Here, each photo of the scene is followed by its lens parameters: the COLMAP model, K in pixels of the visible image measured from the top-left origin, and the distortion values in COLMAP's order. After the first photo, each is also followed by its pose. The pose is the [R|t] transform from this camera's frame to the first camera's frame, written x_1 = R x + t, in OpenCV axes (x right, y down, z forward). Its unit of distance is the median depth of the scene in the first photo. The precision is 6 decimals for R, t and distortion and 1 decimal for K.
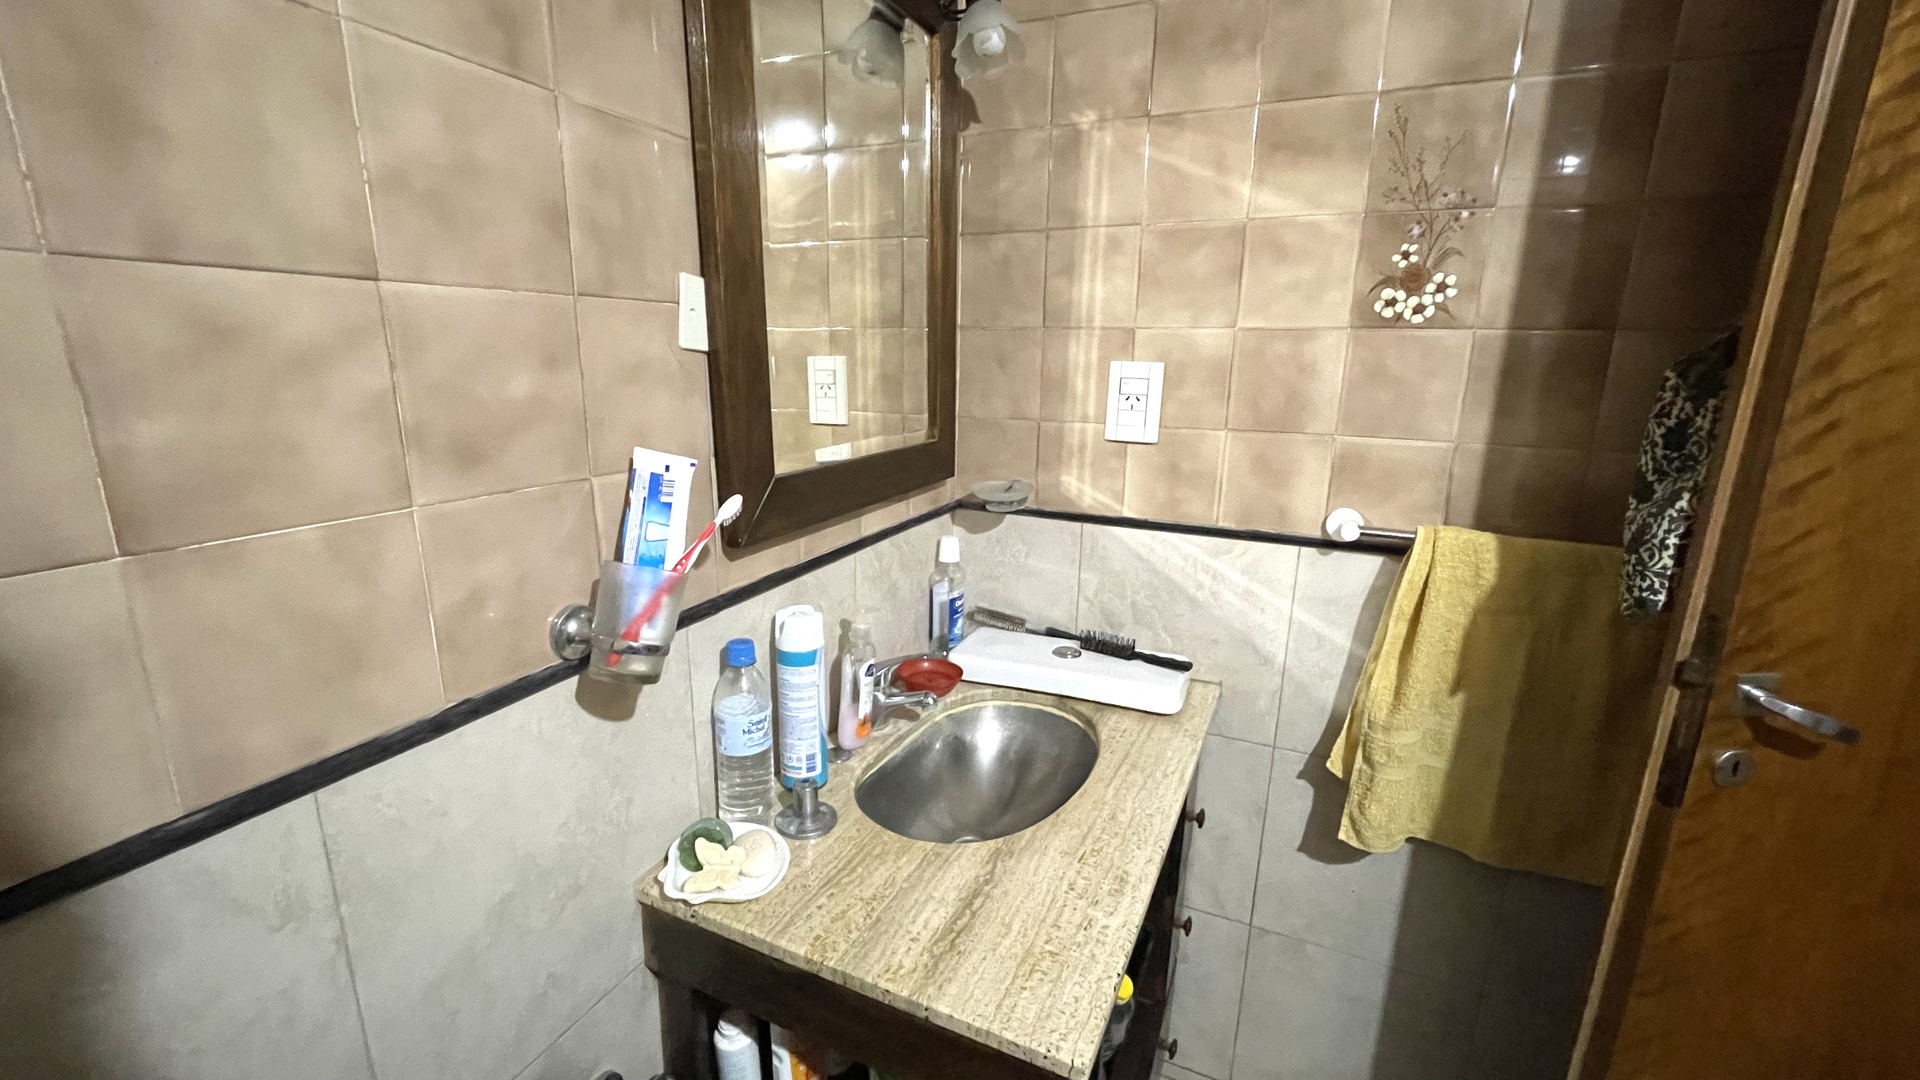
lens RADIAL K [[778.5, 0, 953.1], [0, 778.5, 541.0], [0, 0, 1]] dist [0.001493, 0.000157]
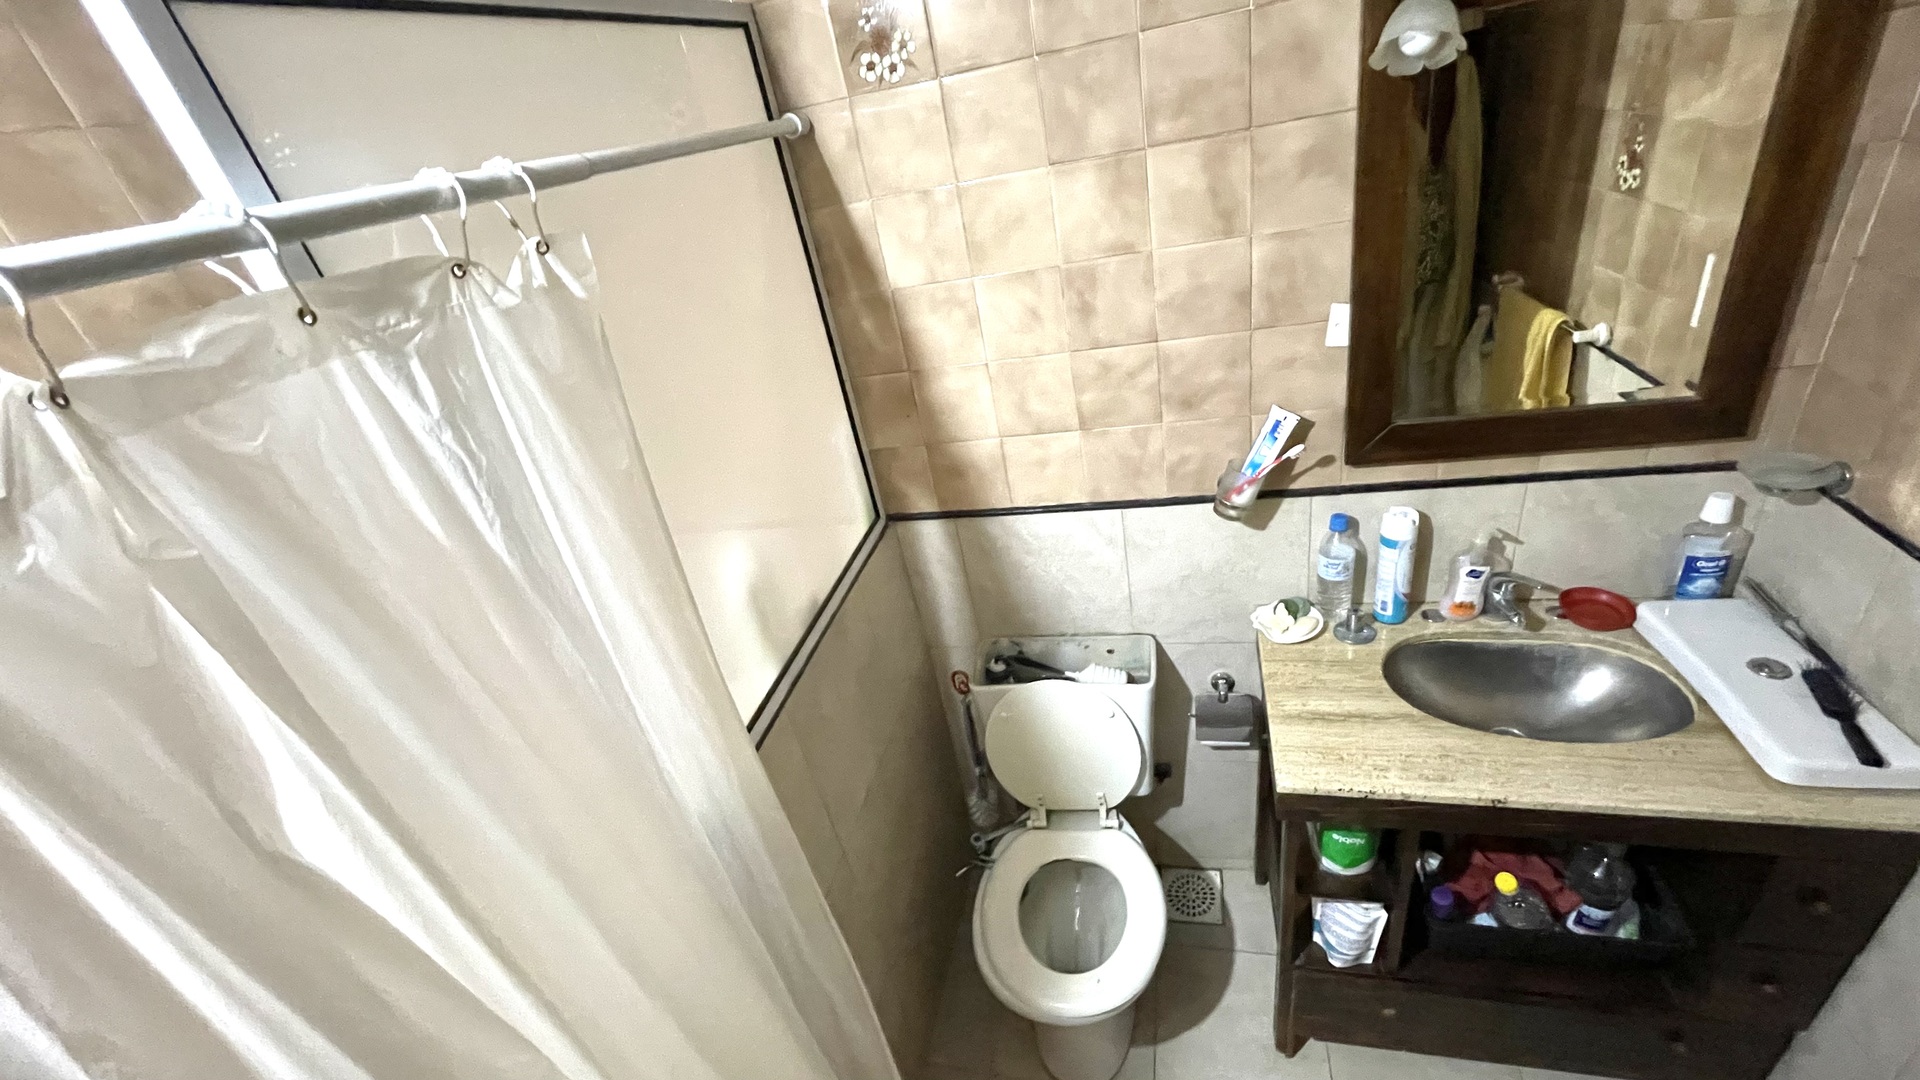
lens RADIAL K [[778.5, 0, 954.7], [0, 778.5, 545.3], [0, 0, 1]] dist [0.001493, 0.000157]
pose [[0.187955, 0.445520, -0.875320, 1.295364], [-0.043001, 0.894081, 0.445836, -0.640357], [0.981236, -0.046158, 0.187205, -0.149257]]
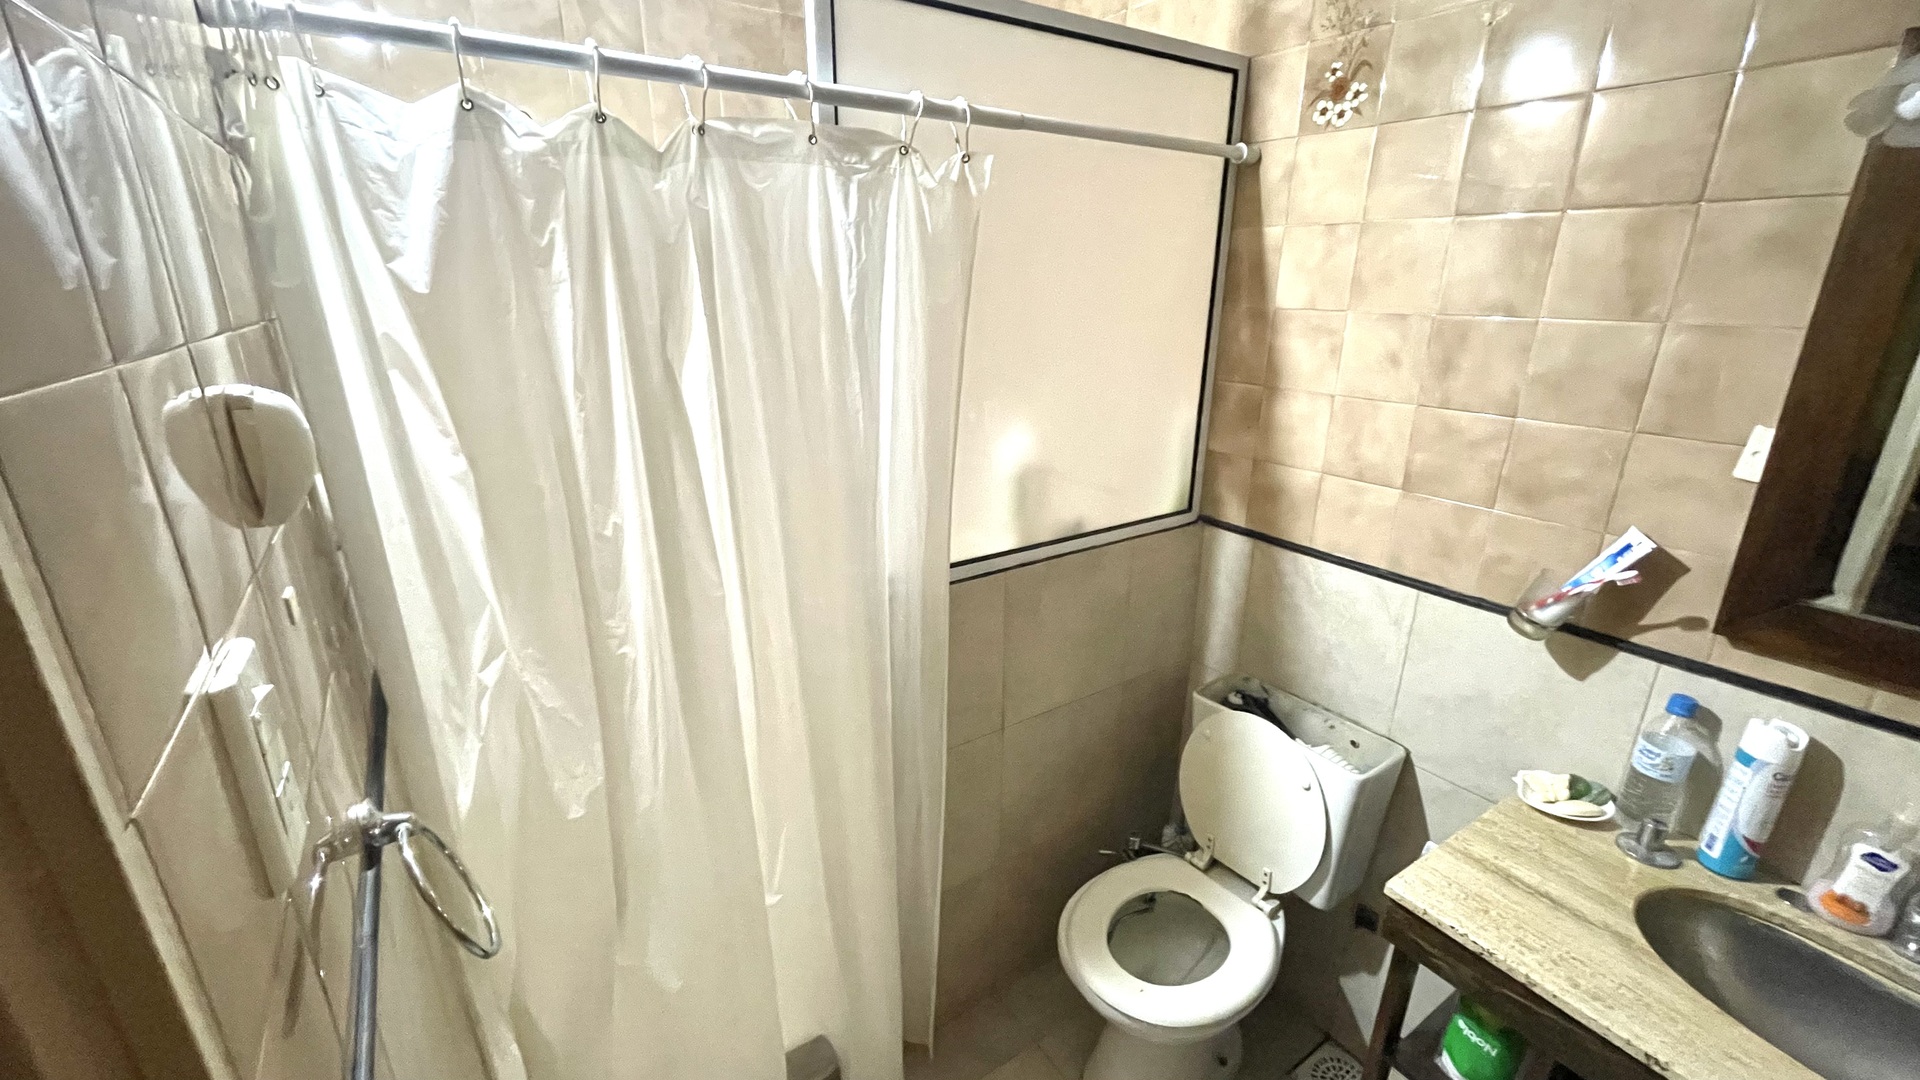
lens RADIAL K [[778.5, 0, 957.2], [0, 778.5, 541.9], [0, 0, 1]] dist [0.001493, 0.000157]
pose [[-0.526735, 0.254164, -0.811142, 1.660194], [-0.214725, 0.883518, 0.416279, -0.466120], [0.822462, 0.393441, -0.410805, 0.531921]]
